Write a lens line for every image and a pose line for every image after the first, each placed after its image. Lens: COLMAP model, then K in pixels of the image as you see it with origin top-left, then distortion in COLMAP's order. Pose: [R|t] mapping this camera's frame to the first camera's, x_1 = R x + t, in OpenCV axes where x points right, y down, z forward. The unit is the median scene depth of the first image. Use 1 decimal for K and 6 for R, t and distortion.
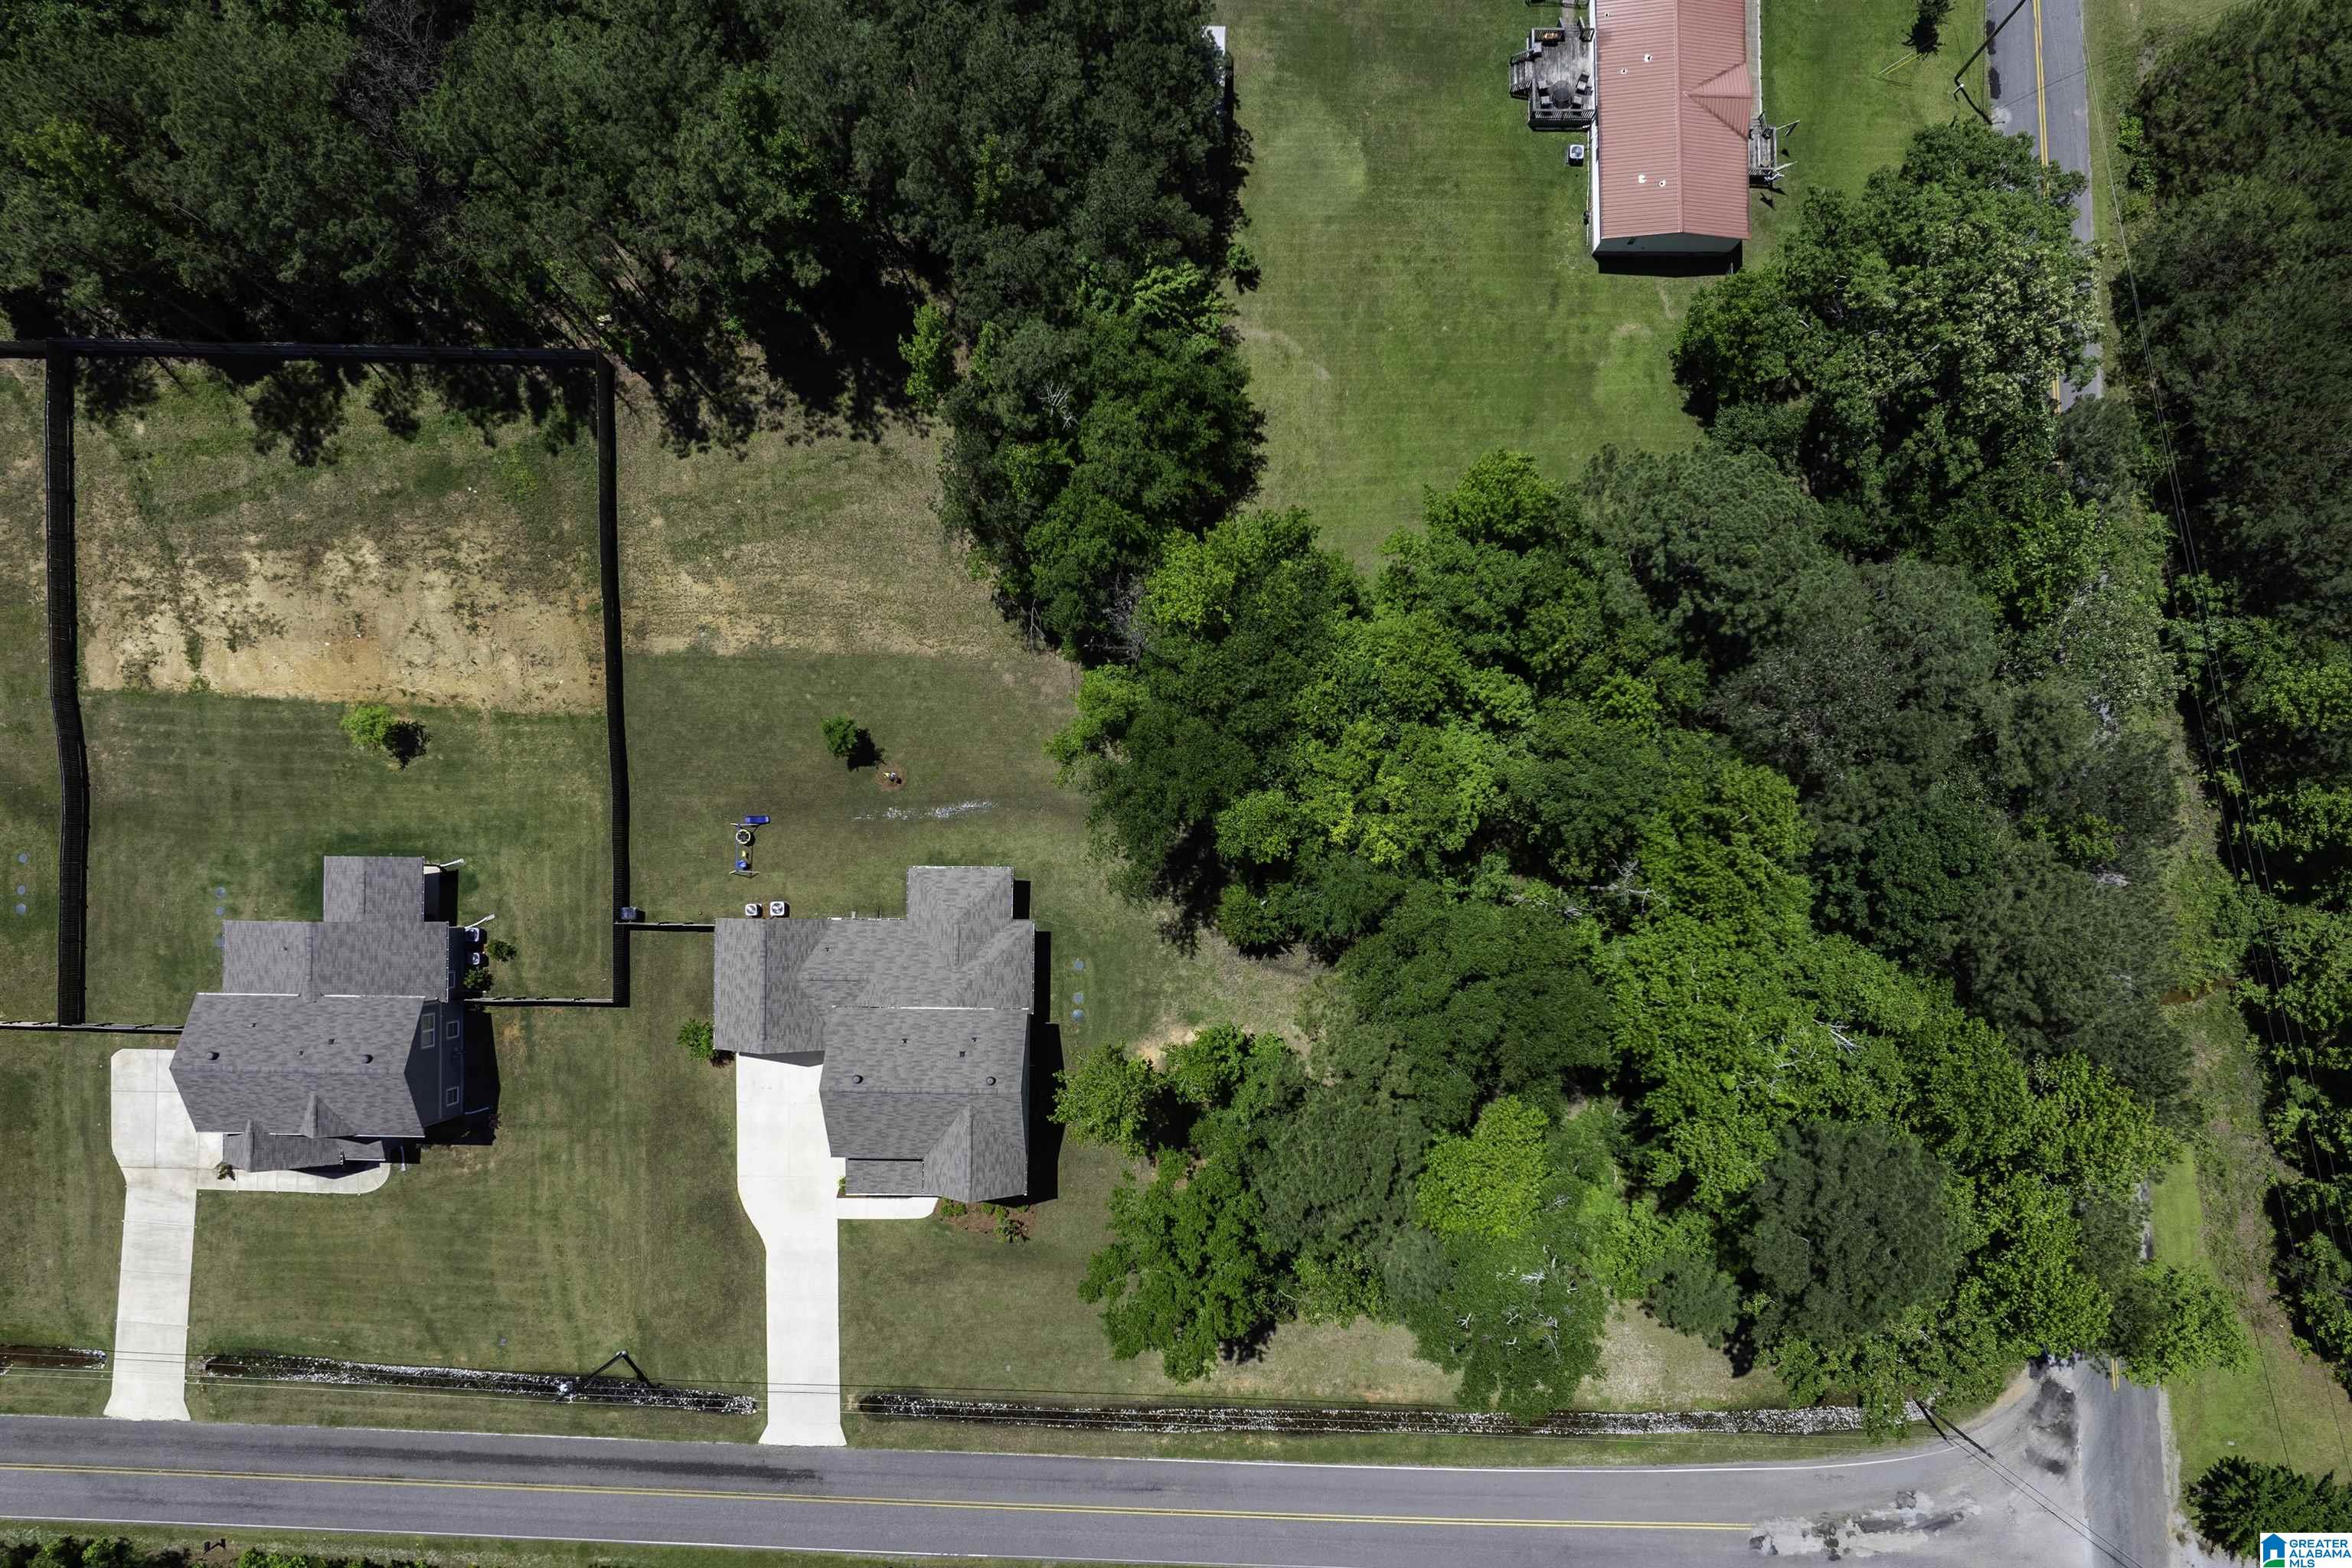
lens RADIAL K [[1879.5, 0, 1294.1], [0, 1879.5, 792.3], [0, 0, 1]] dist [-0.057920, -0.004470]
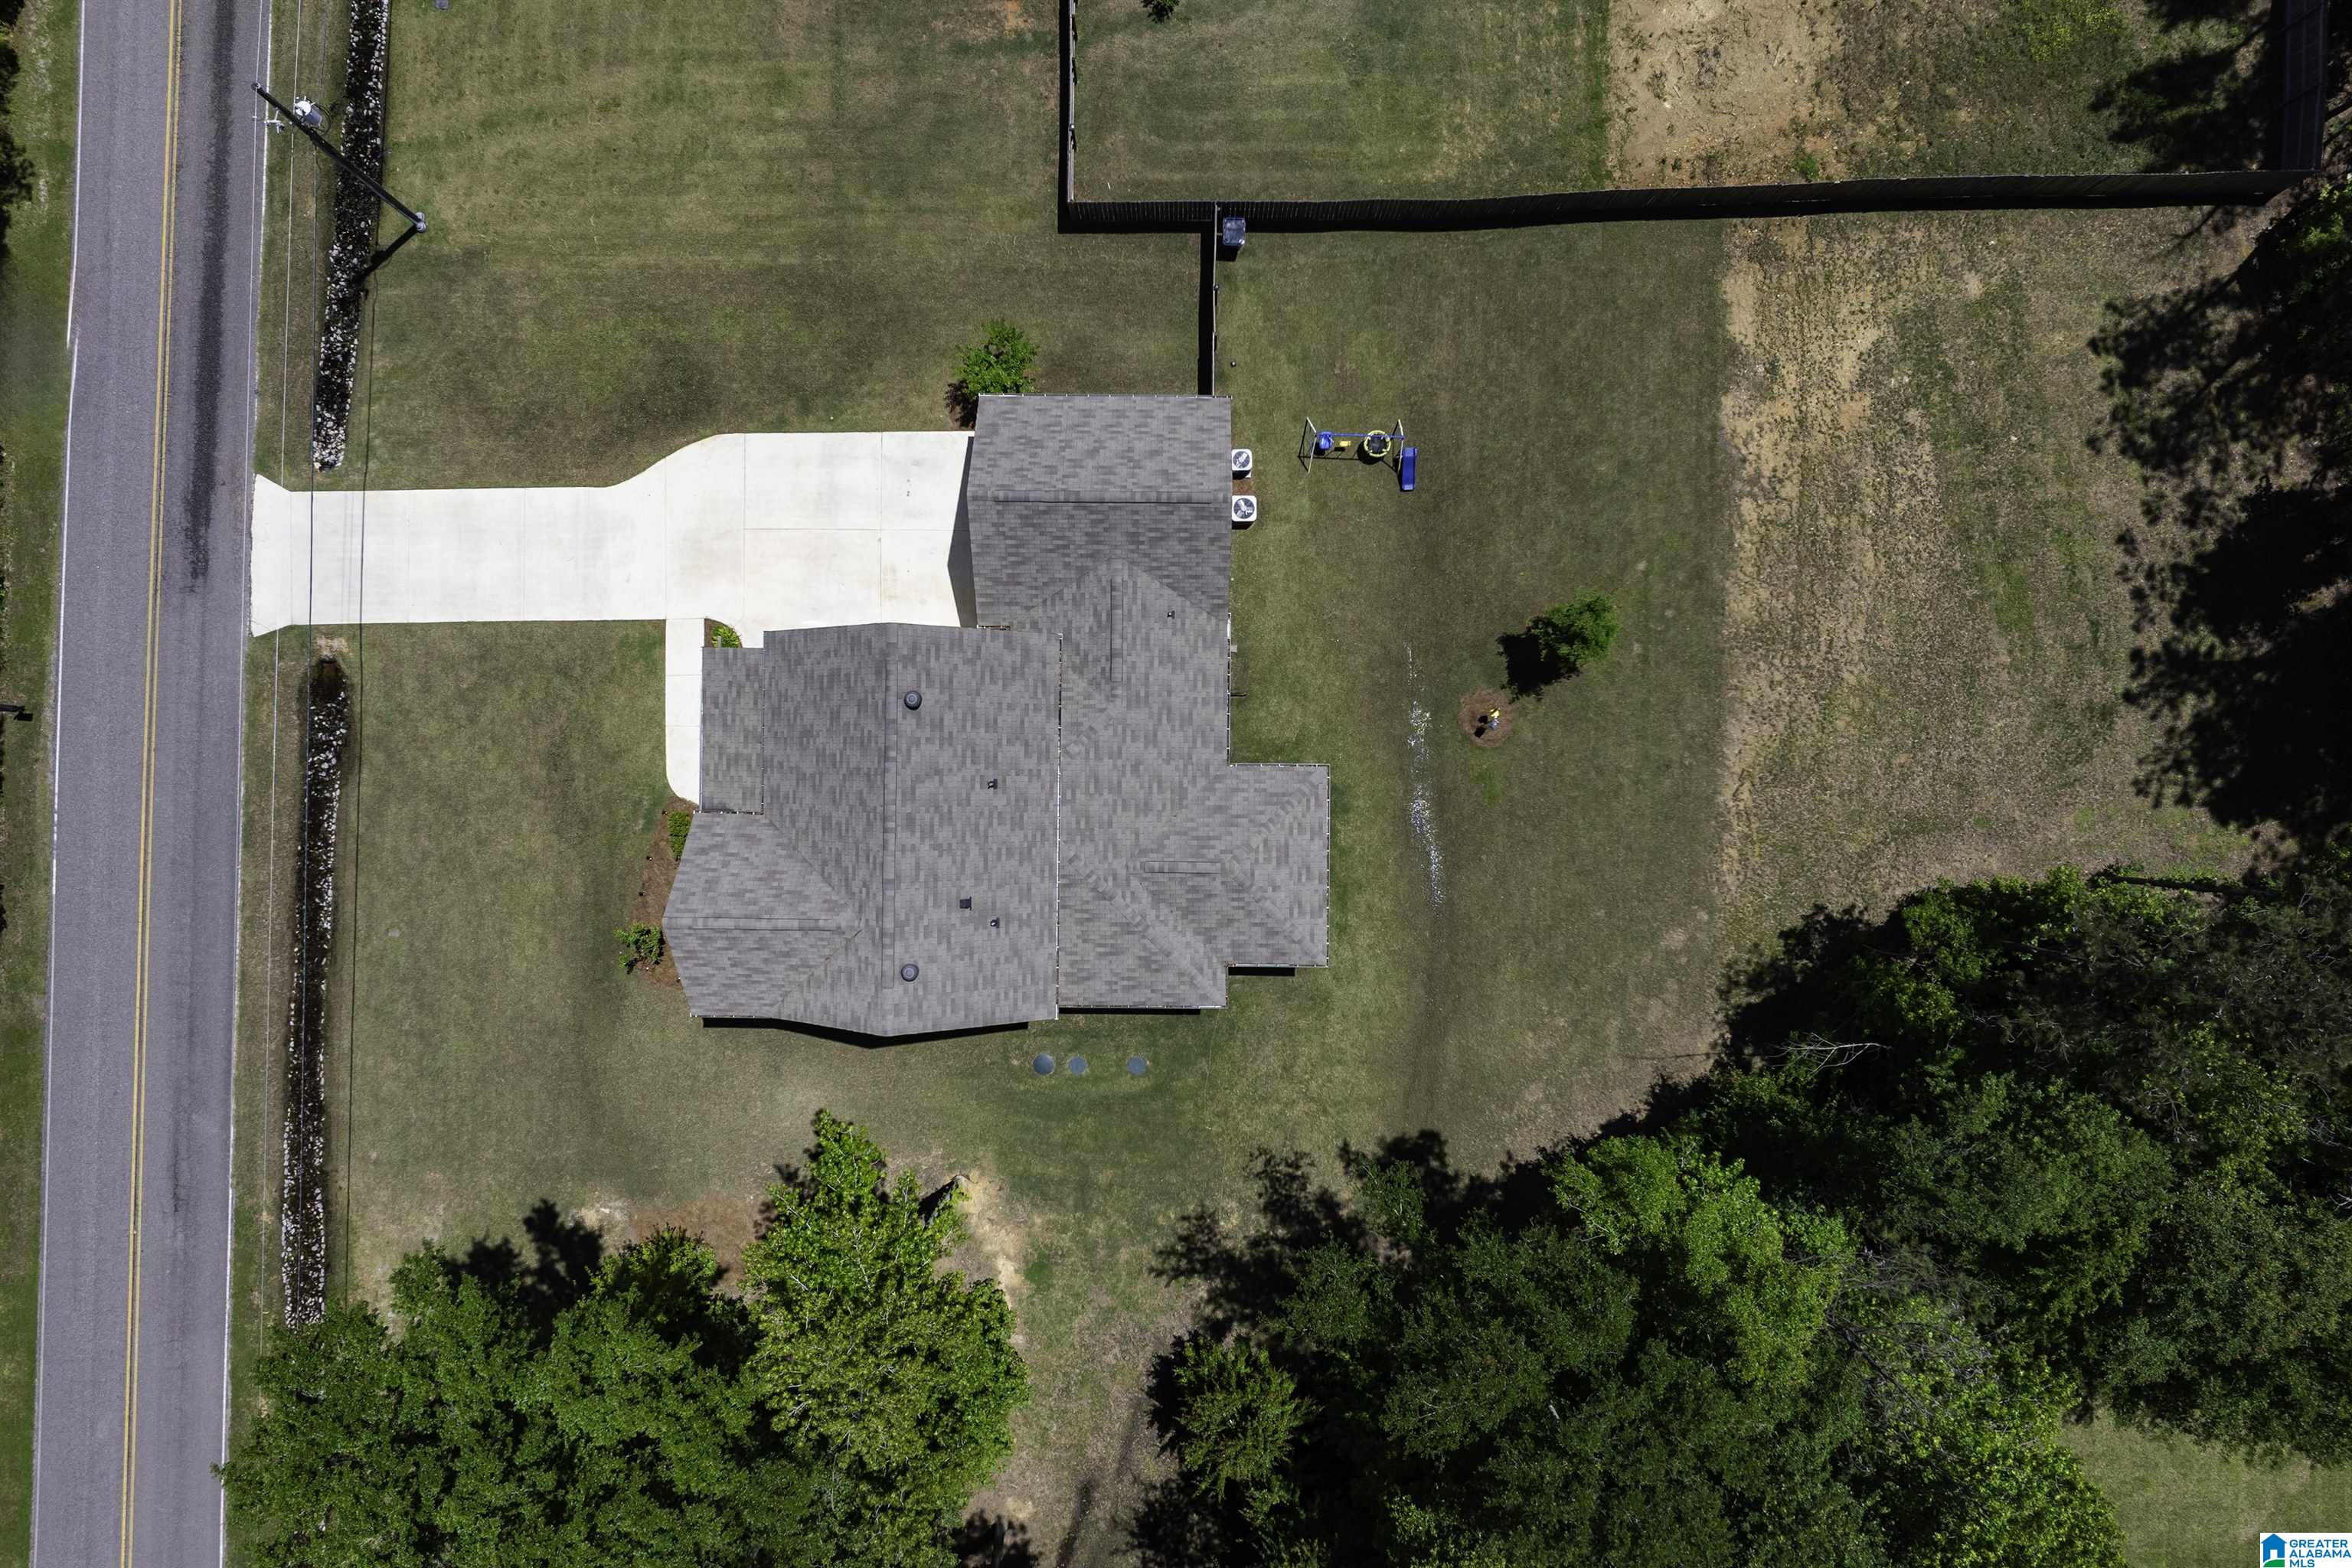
lens RADIAL K [[1672.7, 0, 1241.5], [0, 1672.7, 782.1], [0, 0, 1]] dist [-0.050825, -0.001502]
pose [[0.003286, 0.999634, -0.026866, -0.185619], [-0.999993, 0.003336, 0.001793, 0.062368], [0.001882, 0.026860, 0.999637, 0.526778]]
